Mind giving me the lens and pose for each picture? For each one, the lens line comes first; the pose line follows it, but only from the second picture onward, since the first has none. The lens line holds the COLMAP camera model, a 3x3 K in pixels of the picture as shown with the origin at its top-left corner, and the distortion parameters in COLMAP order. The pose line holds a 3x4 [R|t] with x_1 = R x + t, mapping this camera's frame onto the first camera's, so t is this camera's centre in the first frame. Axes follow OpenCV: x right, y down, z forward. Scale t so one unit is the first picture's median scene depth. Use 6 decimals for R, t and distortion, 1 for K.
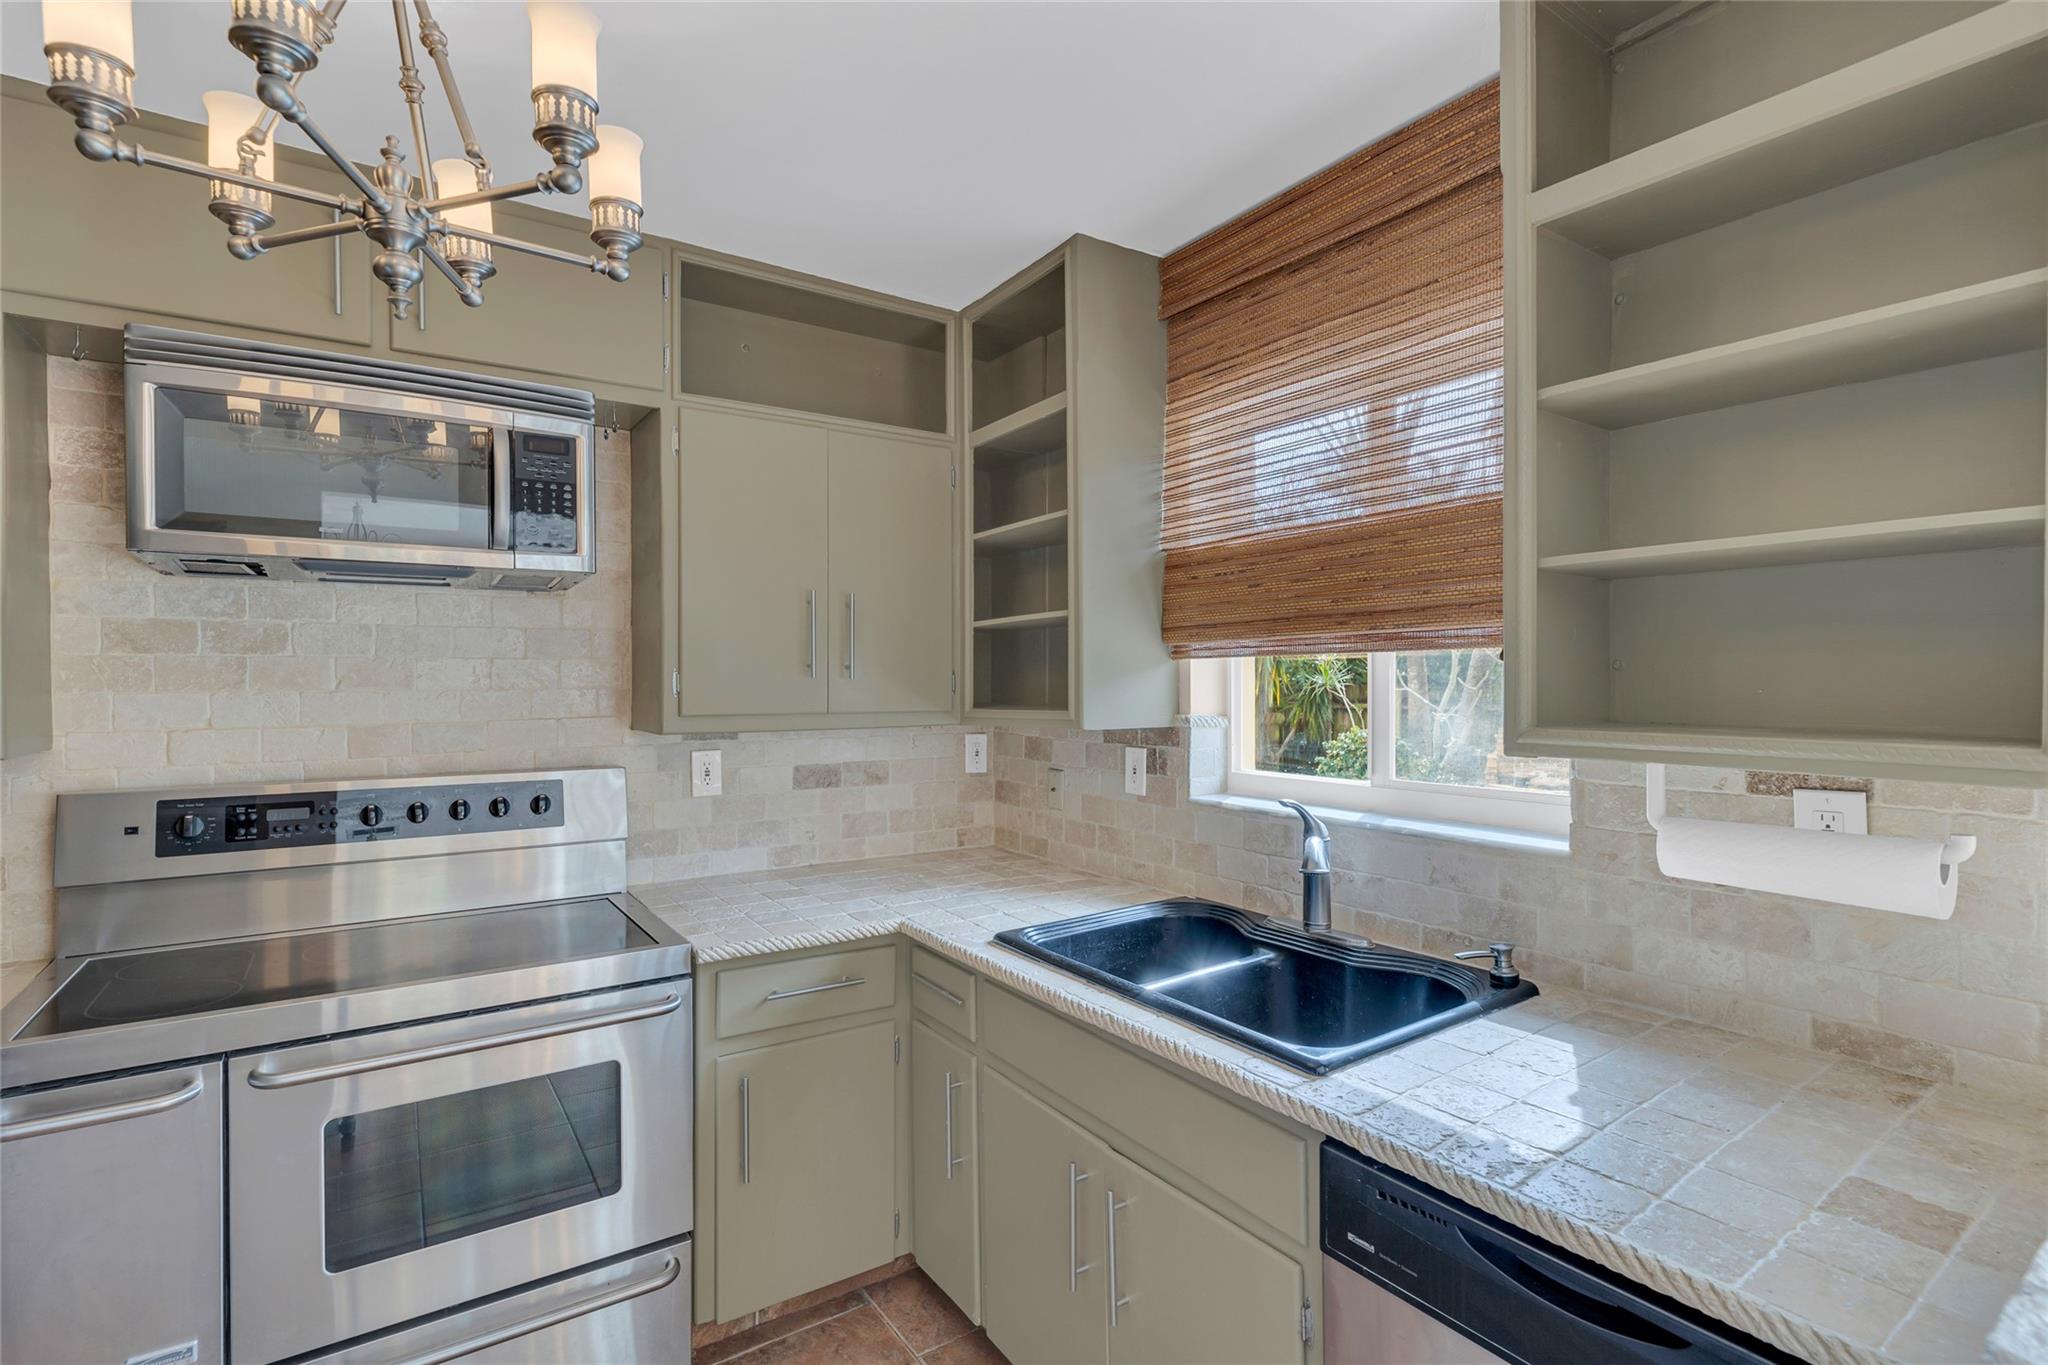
lens RADIAL K [[968.9, 0, 1022.6], [0, 968.9, 676.7], [0, 0, 1]] dist [-0.000699, -0.000397]
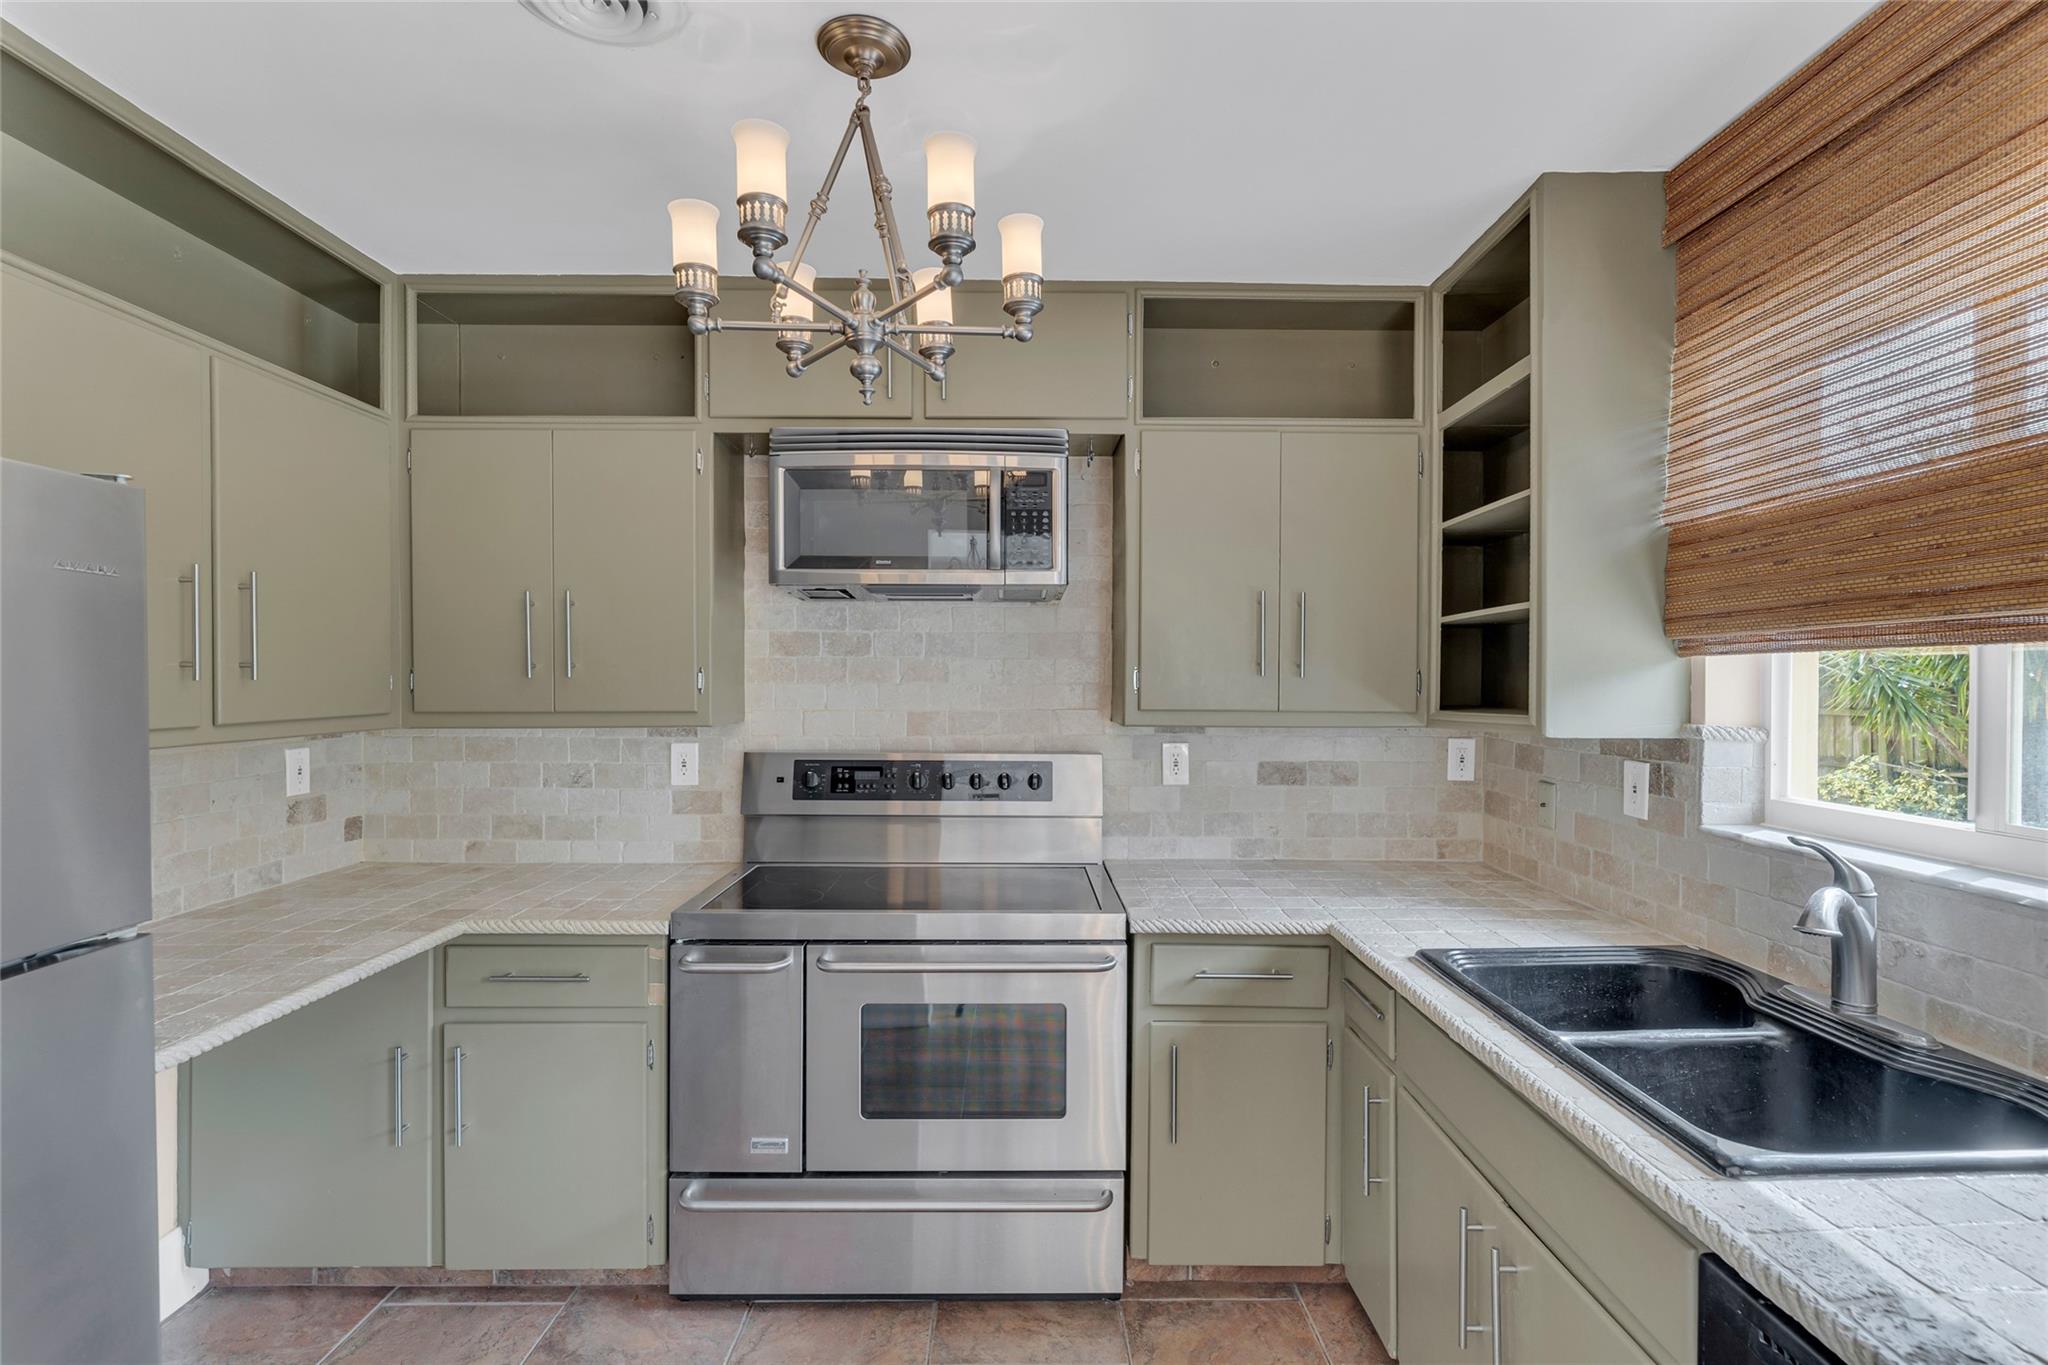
lens RADIAL K [[968.9, 0, 1022.6], [0, 968.9, 676.7], [0, 0, 1]] dist [-0.000699, -0.000397]
pose [[0.830287, 0.006500, -0.557298, 0.166841], [-0.005738, 0.999979, 0.003114, -0.000155], [0.557307, 0.000613, 0.830307, 0.006866]]
